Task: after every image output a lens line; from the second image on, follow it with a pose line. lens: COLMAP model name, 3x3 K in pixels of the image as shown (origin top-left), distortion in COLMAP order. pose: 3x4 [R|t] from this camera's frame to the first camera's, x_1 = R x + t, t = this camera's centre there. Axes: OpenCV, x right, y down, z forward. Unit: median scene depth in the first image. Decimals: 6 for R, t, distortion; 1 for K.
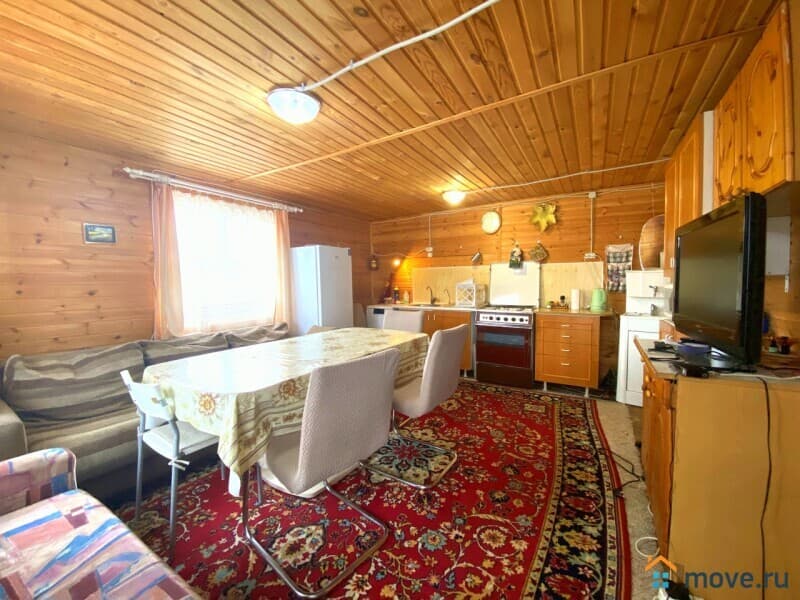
lens RADIAL K [[322.0, 0, 398.5], [0, 322.0, 299.4], [0, 0, 1]] dist [0.024486, -0.022717]
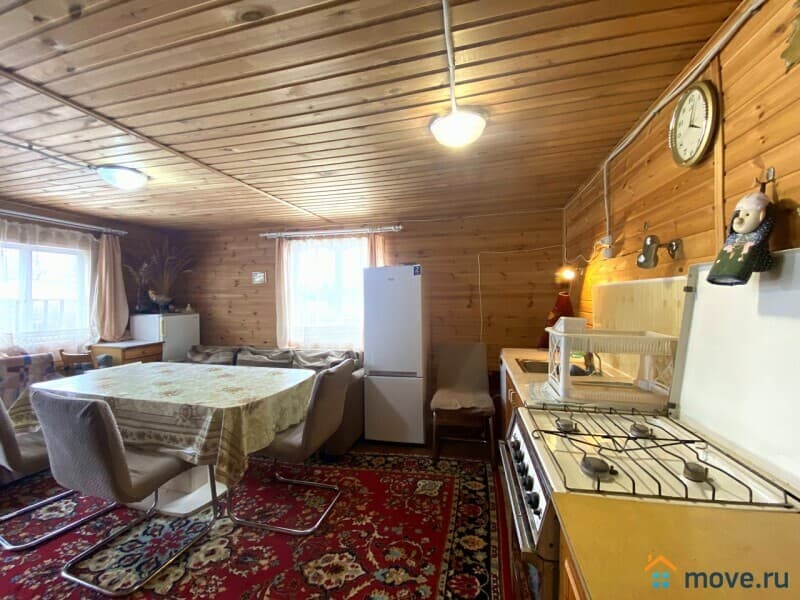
lens RADIAL K [[323.3, 0, 400.0], [0, 323.3, 300.0], [0, 0, 1]] dist [0.011100, -0.017593]
pose [[0.307331, 0.015732, -0.951472, 0.866824], [-0.048931, 0.998802, 0.000709, -0.128563], [0.950344, 0.046338, 0.307733, 1.204002]]
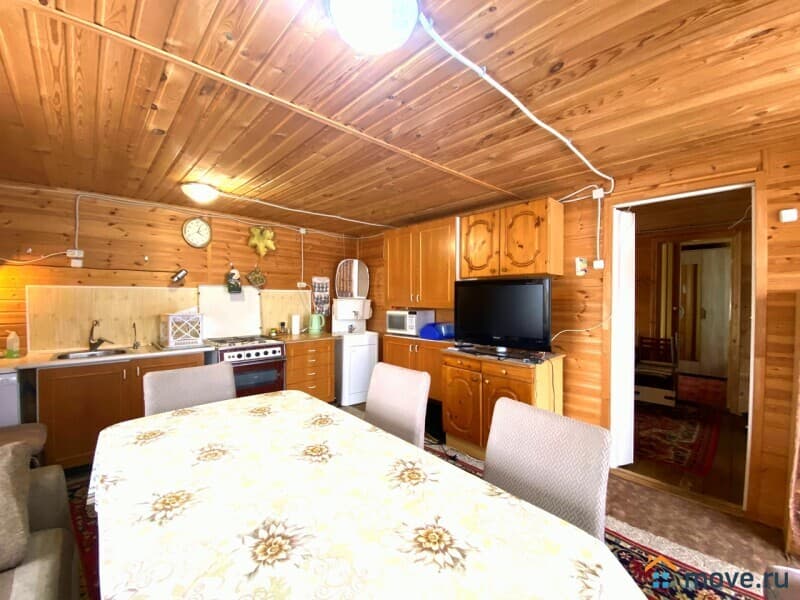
lens RADIAL K [[322.0, 0, 398.5], [0, 322.0, 299.4], [0, 0, 1]] dist [0.024486, -0.022717]
pose [[0.256557, 0.004285, 0.966520, -0.607785], [0.045098, 0.998848, -0.016400, -0.079530], [-0.965476, 0.047796, 0.256068, 0.618768]]
